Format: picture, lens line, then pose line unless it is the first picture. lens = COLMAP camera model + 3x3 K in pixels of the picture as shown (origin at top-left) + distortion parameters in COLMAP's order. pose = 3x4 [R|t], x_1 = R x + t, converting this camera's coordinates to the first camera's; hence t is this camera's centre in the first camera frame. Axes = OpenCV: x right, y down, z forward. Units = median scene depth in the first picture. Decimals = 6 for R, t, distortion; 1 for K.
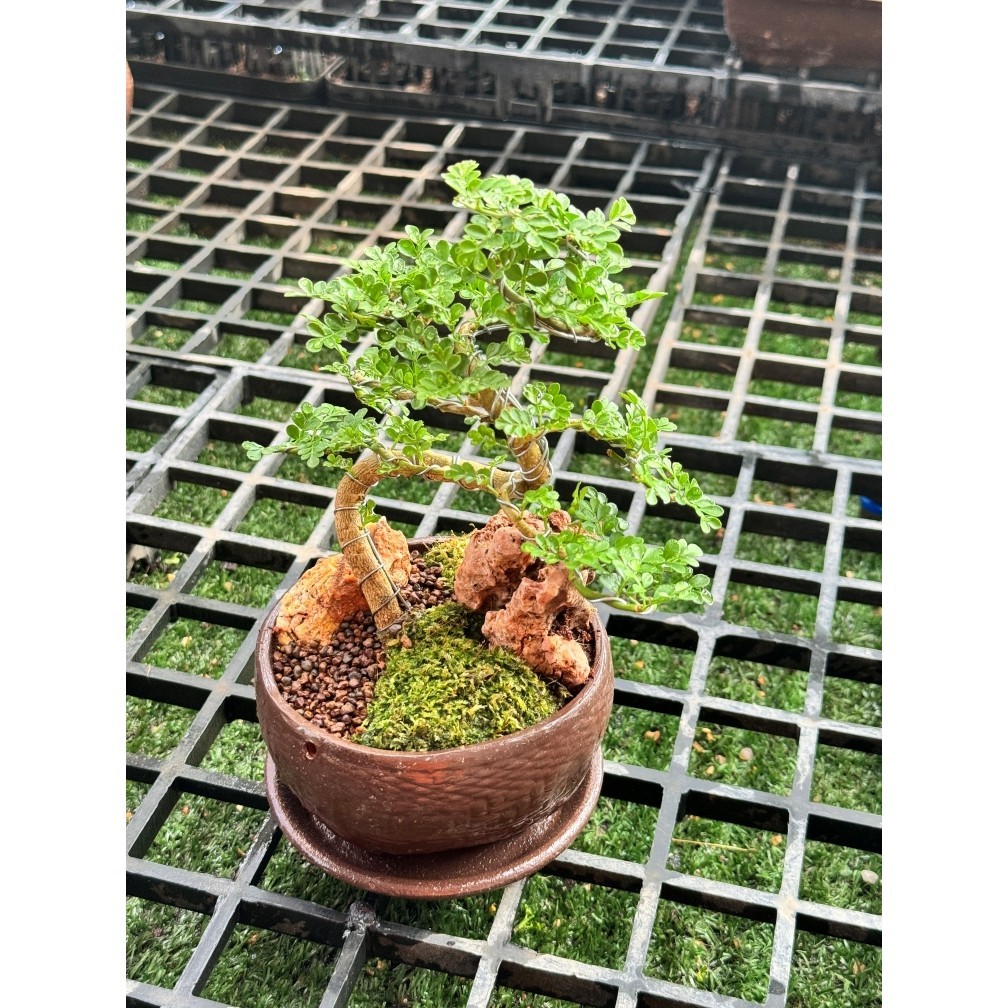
lens RADIAL K [[1447.1, 0, 508.2], [0, 1447.1, 515.8], [0, 0, 1]] dist [0.219570, -0.506046]
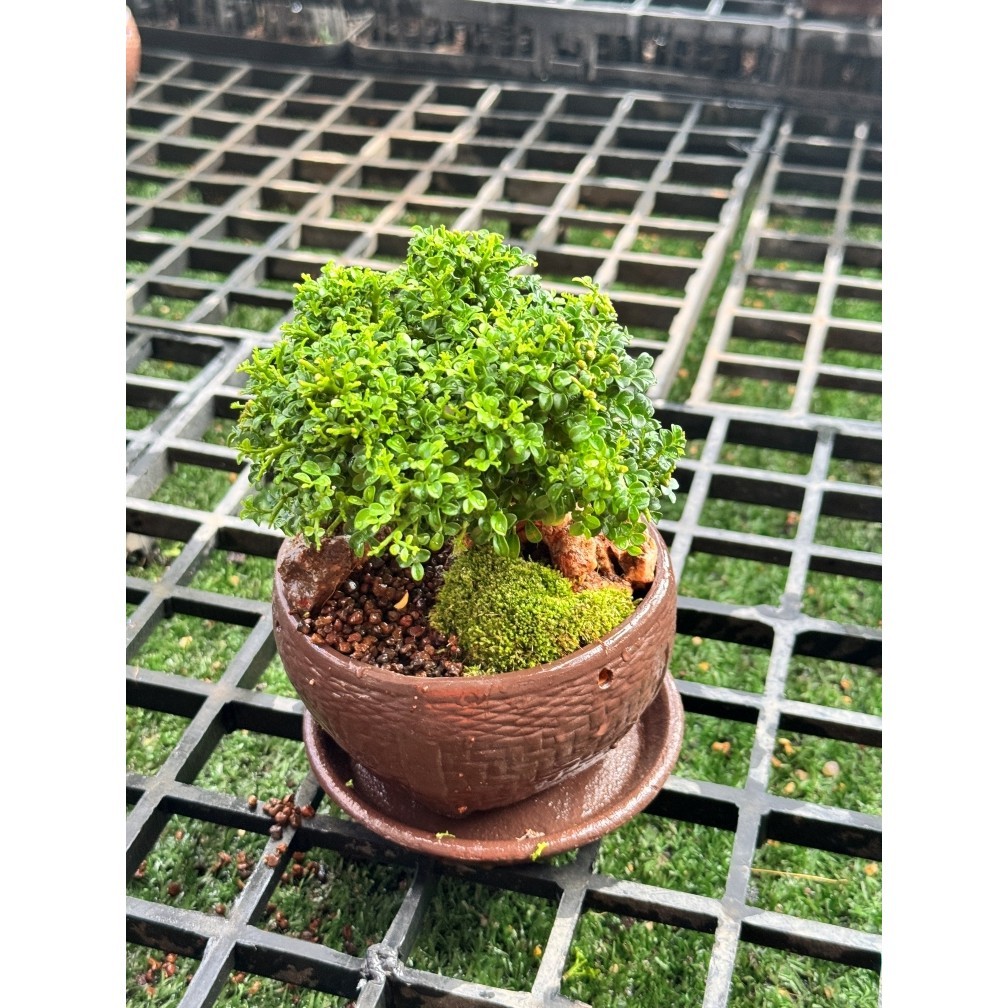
lens RADIAL K [[1453.1, 0, 521.3], [0, 1453.1, 519.4], [0, 0, 1]] dist [0.225851, -0.565219]
pose [[0.999806, -0.006762, -0.018510, -0.002107], [0.006535, 0.999903, -0.012276, 0.024353], [0.018591, 0.012152, 0.999753, 0.121747]]
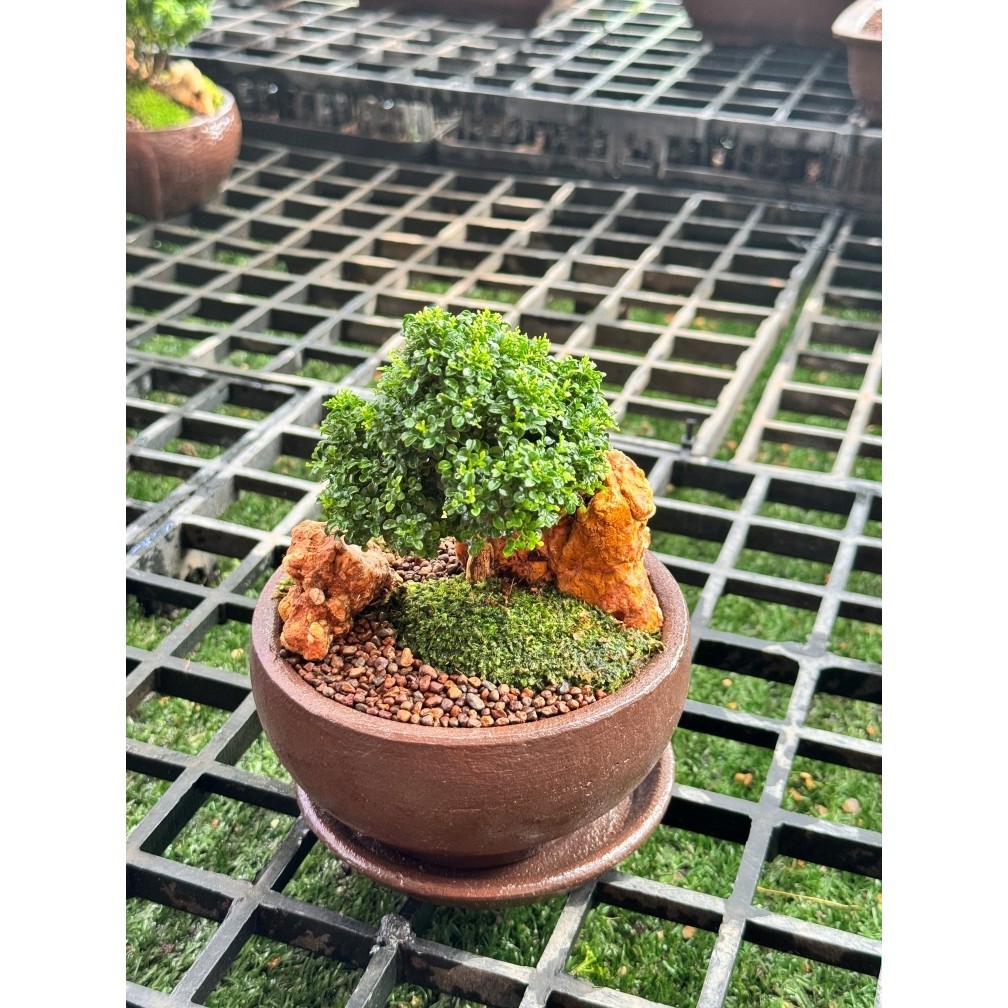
lens RADIAL K [[1453.1, 0, 521.3], [0, 1453.1, 519.4], [0, 0, 1]] dist [0.225851, -0.565219]
pose [[0.996619, 0.042423, -0.070356, 0.019729], [-0.049711, 0.993197, -0.105300, 0.089838], [0.065410, 0.108441, 0.991949, 0.086837]]
